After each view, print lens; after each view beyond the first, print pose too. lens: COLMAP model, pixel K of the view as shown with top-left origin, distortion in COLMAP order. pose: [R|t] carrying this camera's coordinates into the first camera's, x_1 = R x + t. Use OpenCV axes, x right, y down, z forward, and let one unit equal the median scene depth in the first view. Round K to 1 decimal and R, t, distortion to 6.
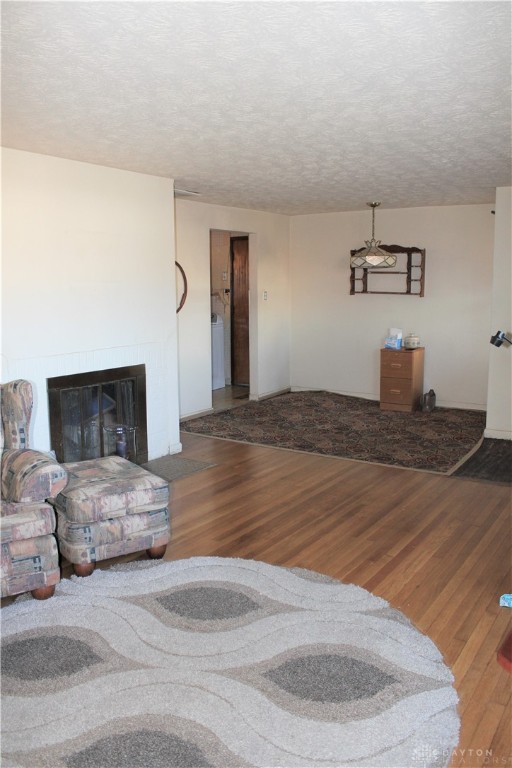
lens RADIAL K [[637.9, 0, 256.0], [0, 637.9, 384.0], [0, 0, 1]] dist [-0.164680, 0.142450]
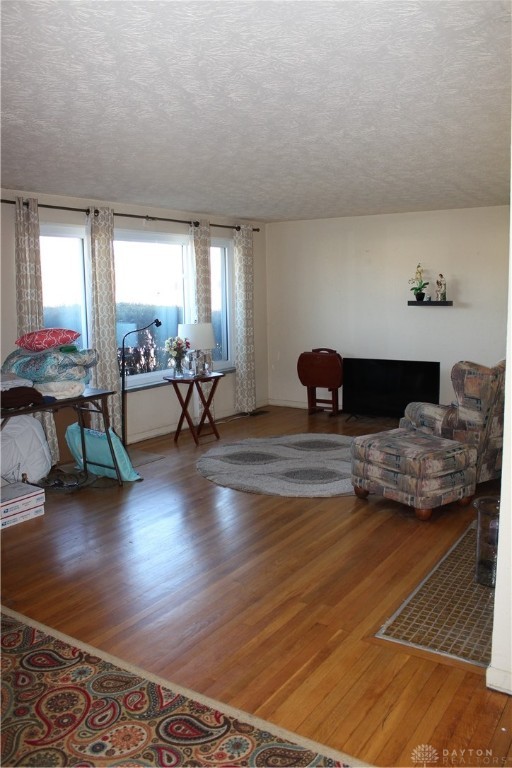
lens RADIAL K [[637.9, 0, 256.0], [0, 637.9, 384.0], [0, 0, 1]] dist [-0.164680, 0.142450]
pose [[-0.999652, 0.024634, 0.009431, 0.028881], [0.026308, 0.956986, 0.288940, -0.225879], [-0.001908, 0.289088, -0.957301, 1.442542]]
